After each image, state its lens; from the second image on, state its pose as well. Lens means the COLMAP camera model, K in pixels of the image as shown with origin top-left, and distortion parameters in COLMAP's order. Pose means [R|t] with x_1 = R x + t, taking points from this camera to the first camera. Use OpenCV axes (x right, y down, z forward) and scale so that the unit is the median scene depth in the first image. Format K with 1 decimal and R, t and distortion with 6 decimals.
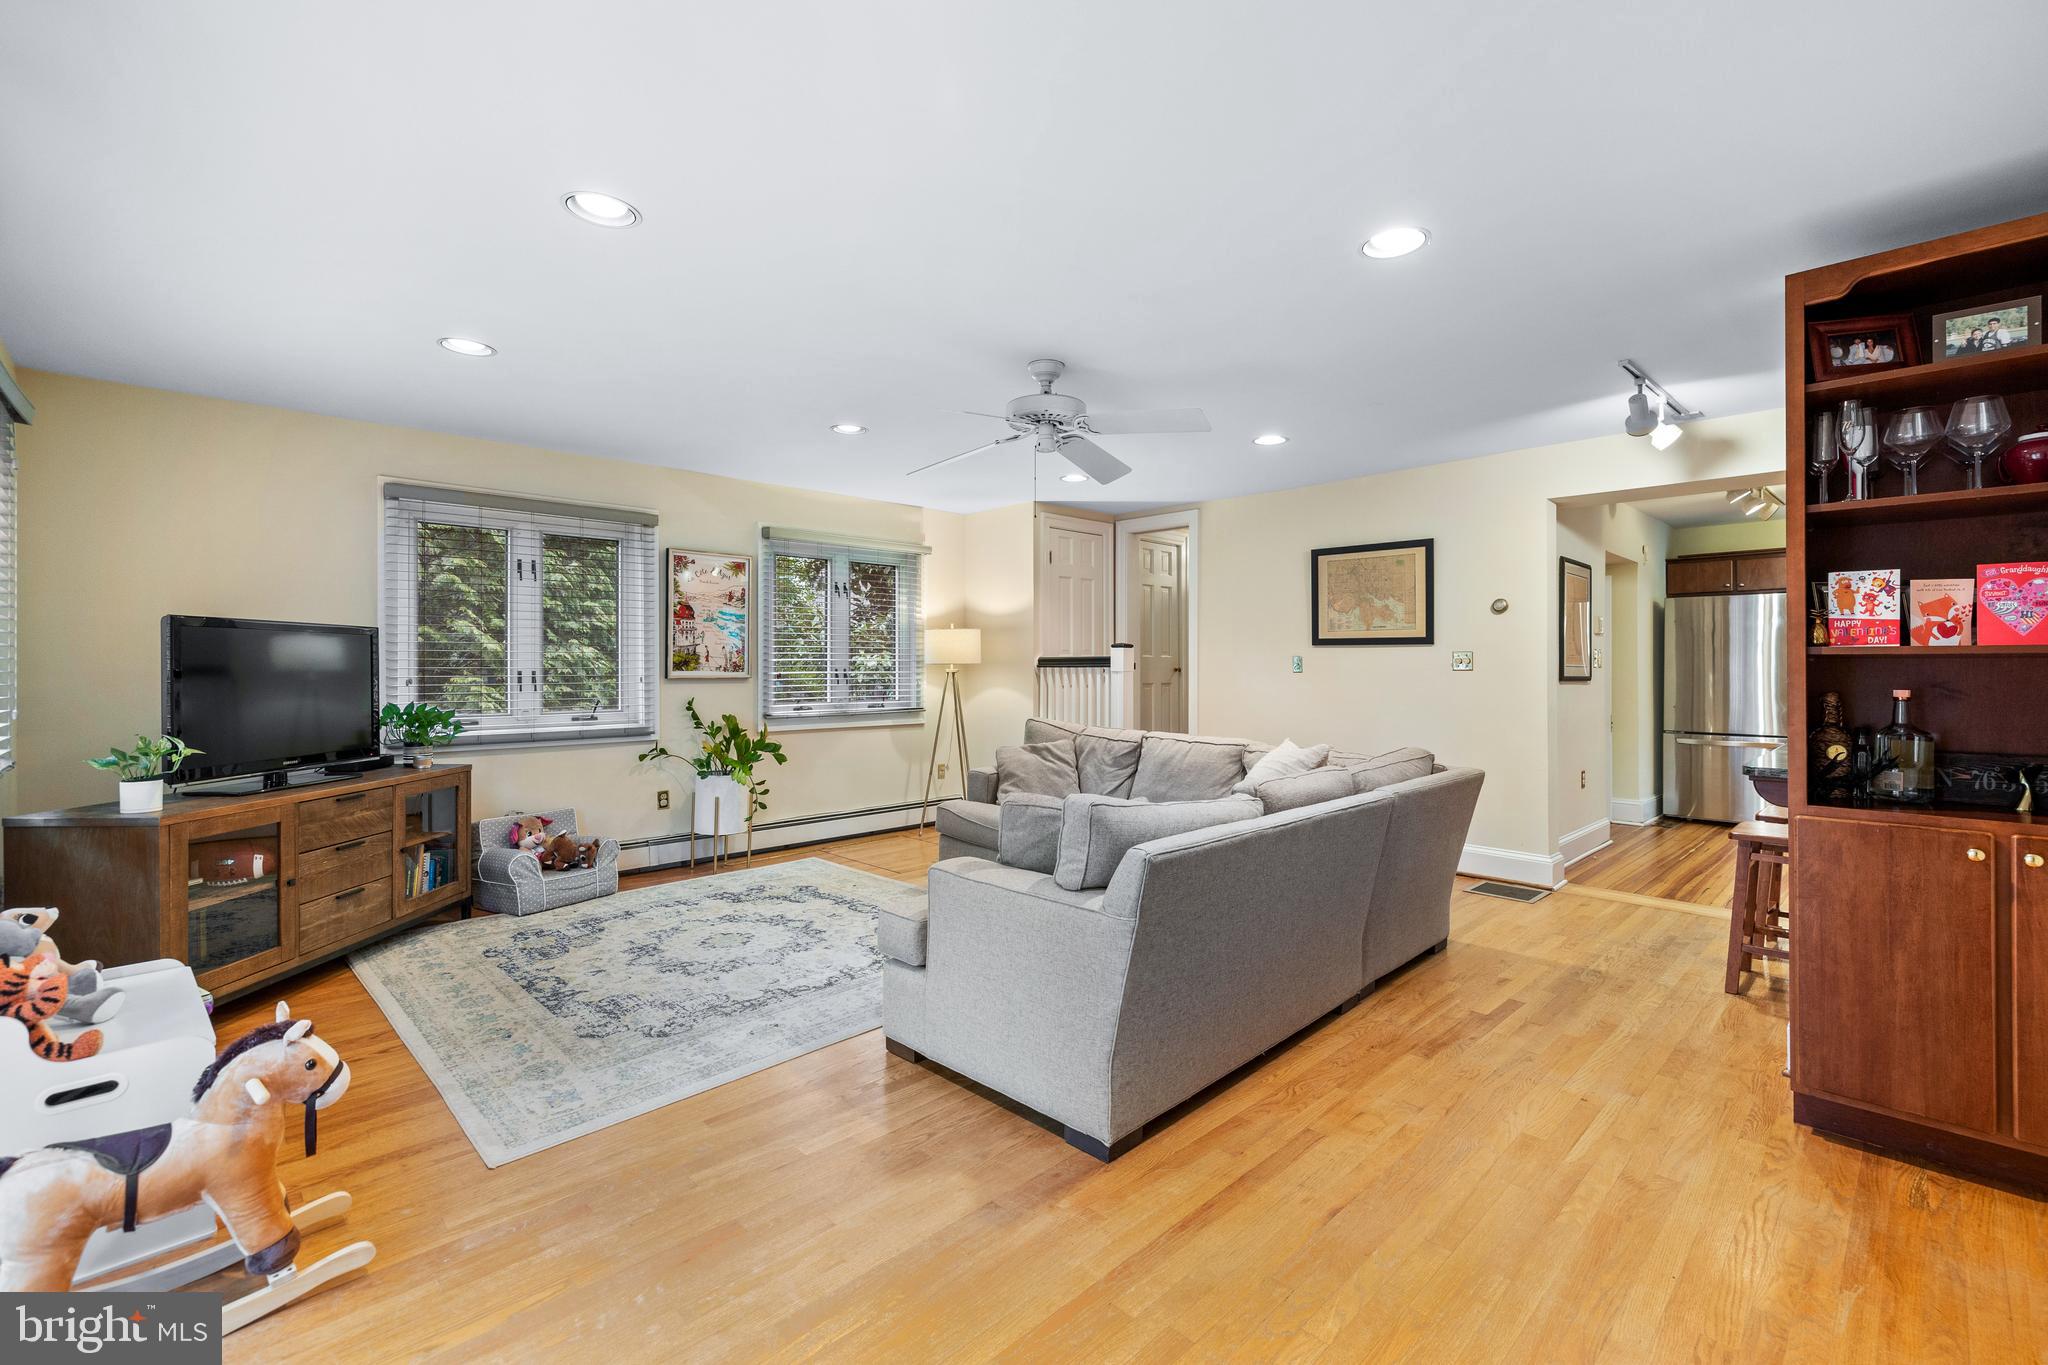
lens RADIAL K [[887.4, 0, 1022.1], [0, 887.4, 661.5], [0, 0, 1]] dist [0.001419, 0.000087]
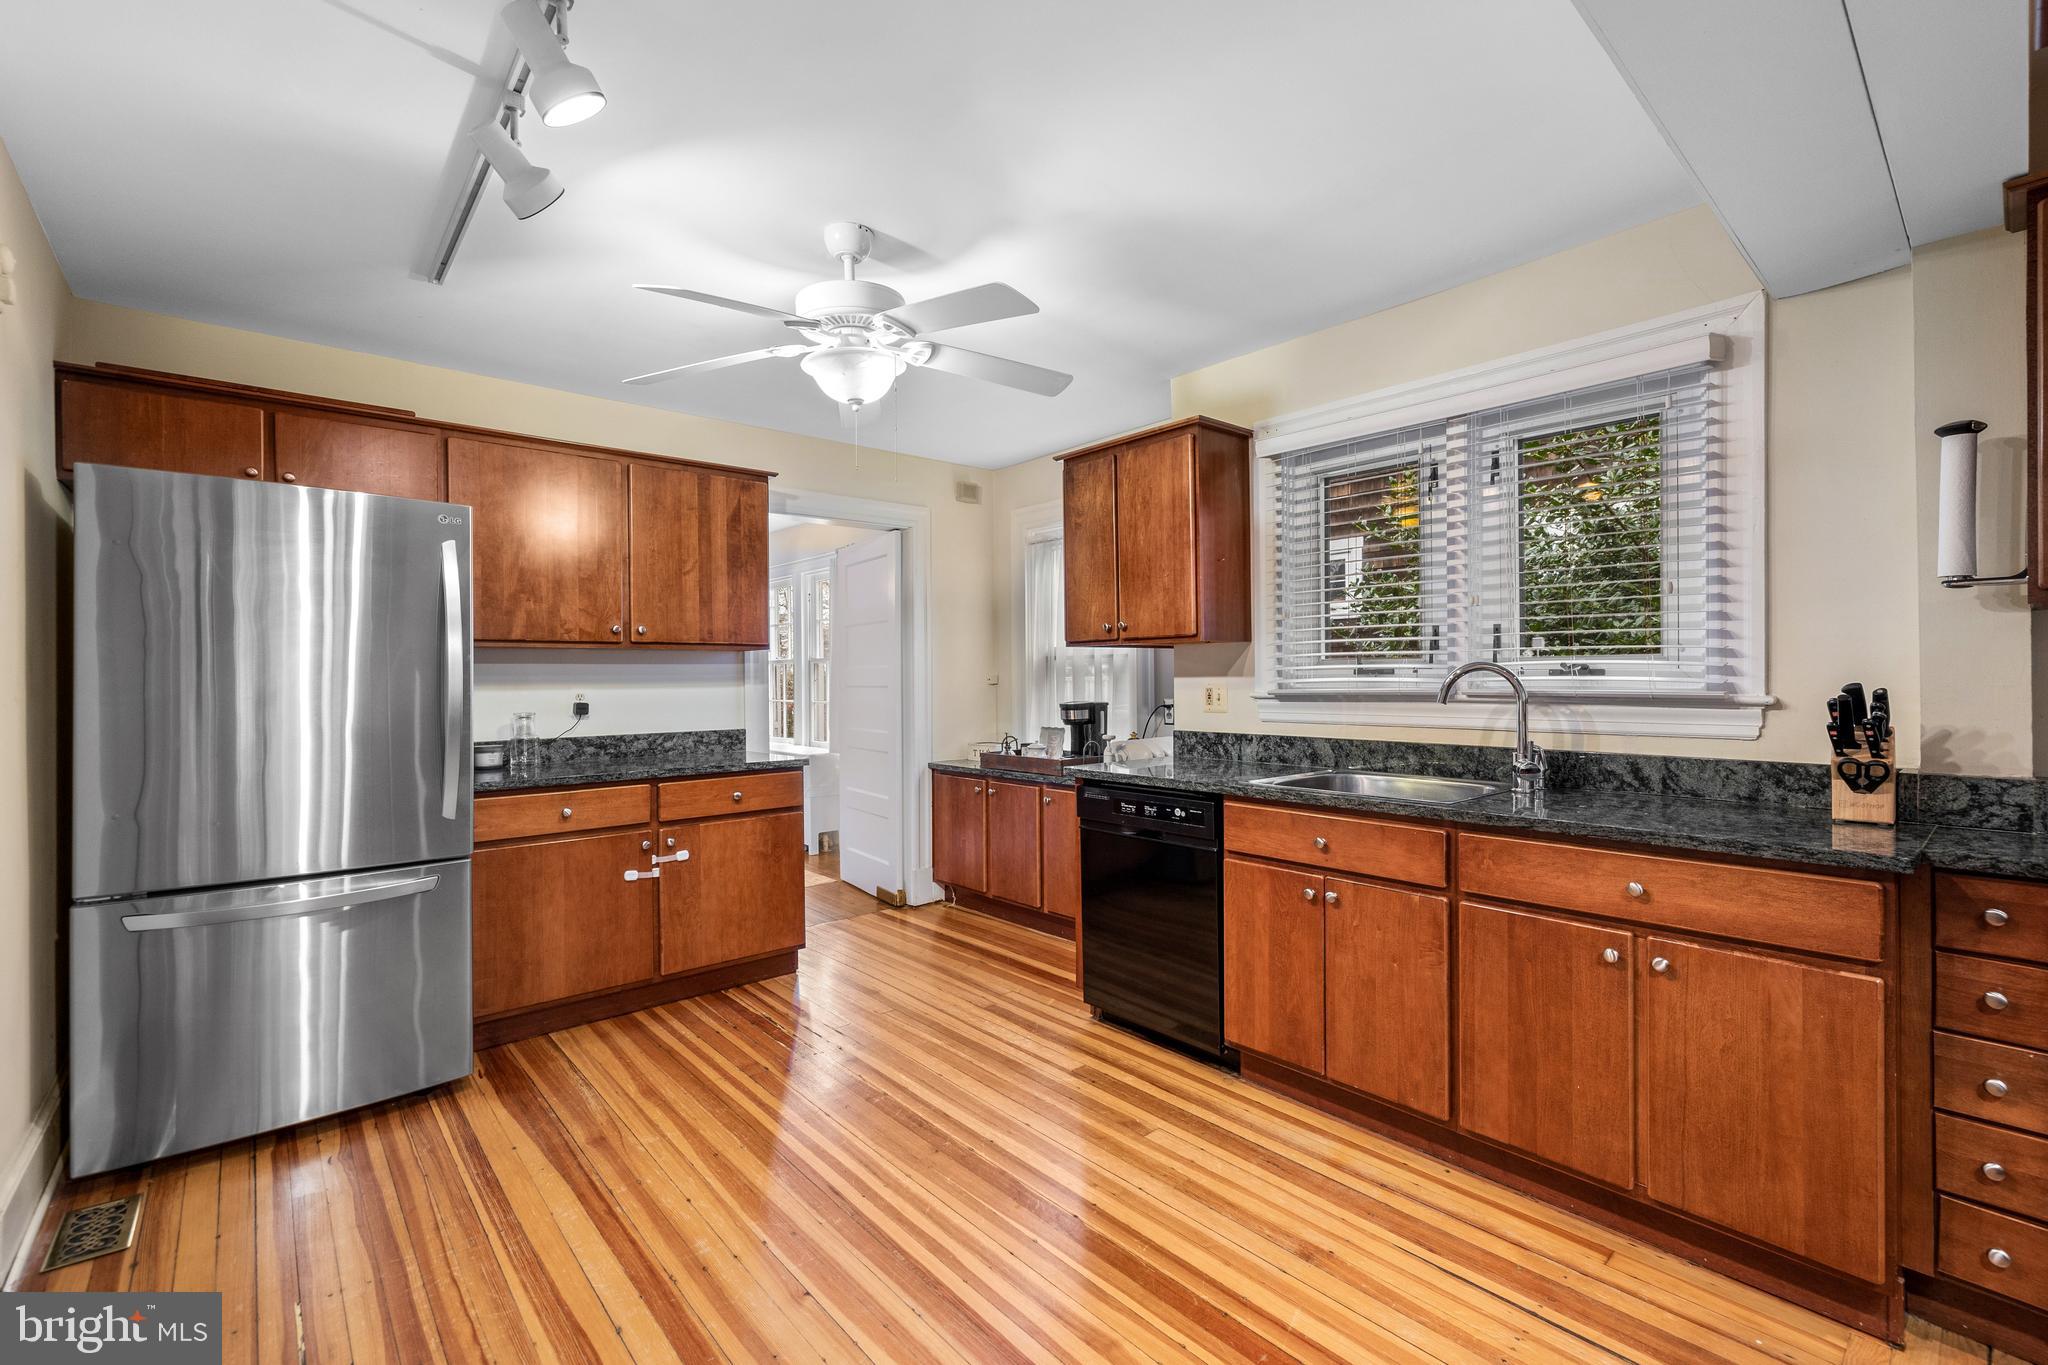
lens RADIAL K [[889.4, 0, 1018.9], [0, 889.4, 677.3], [0, 0, 1]] dist [0.001308, 0.000241]
pose [[0.047305, -0.000500, 0.998880, 0.790568], [-0.000733, 1.000000, 0.000535, 0.003460], [-0.998880, -0.000757, 0.047305, 1.204455]]
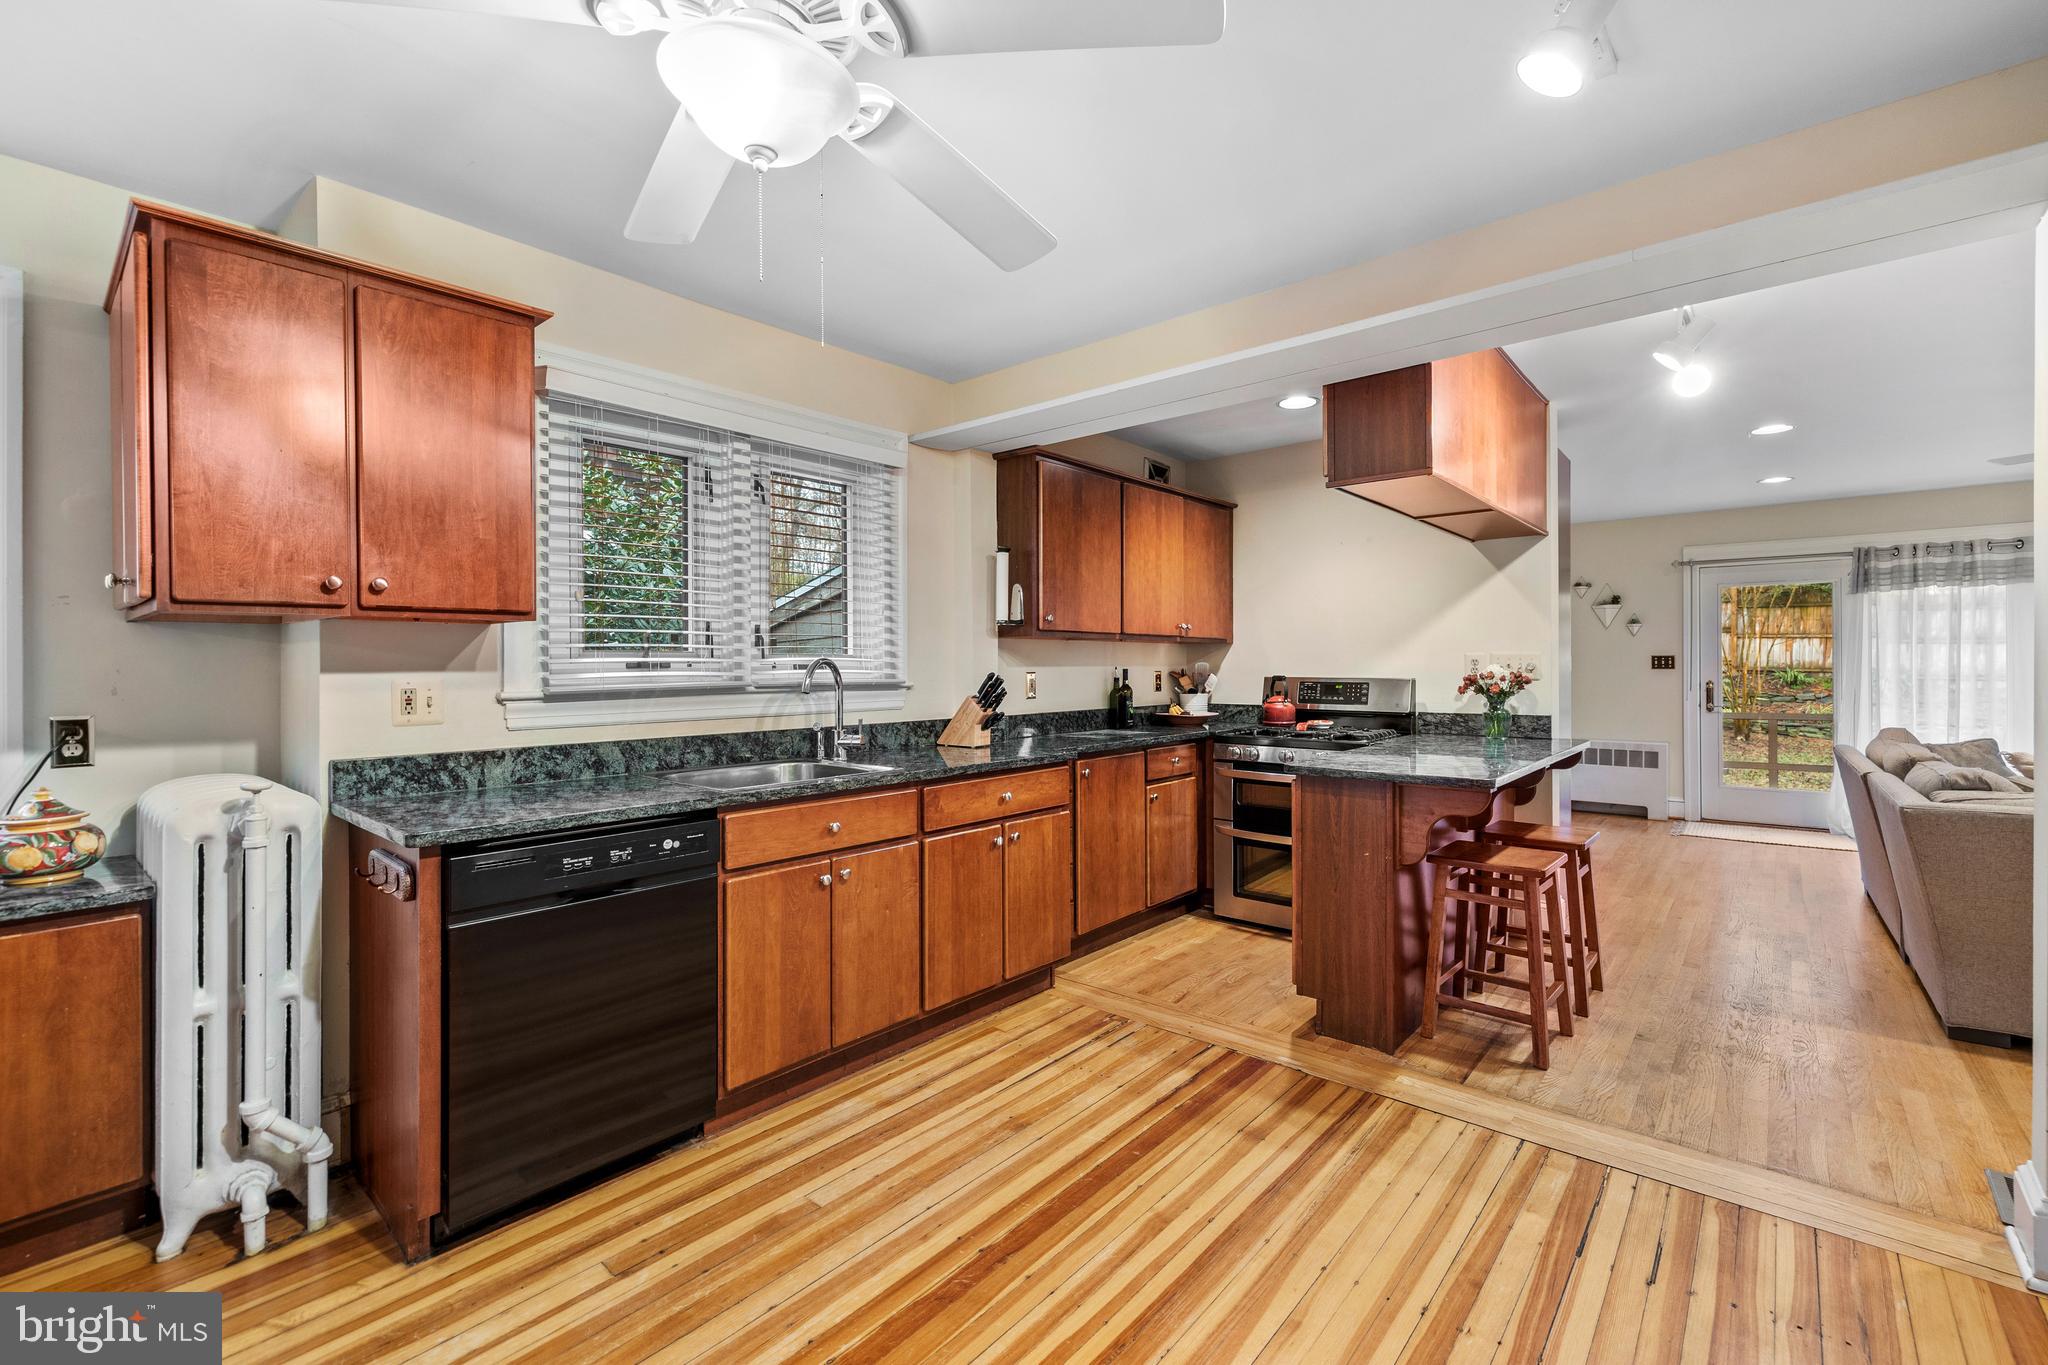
lens RADIAL K [[884.6, 0, 1031.1], [0, 884.6, 668.7], [0, 0, 1]] dist [0.000502, -0.000412]
pose [[-0.995156, 0.006840, -0.098067, 1.331619], [0.007150, 0.999970, -0.002808, 0.005569], [0.098045, -0.003495, -0.995176, 1.677952]]
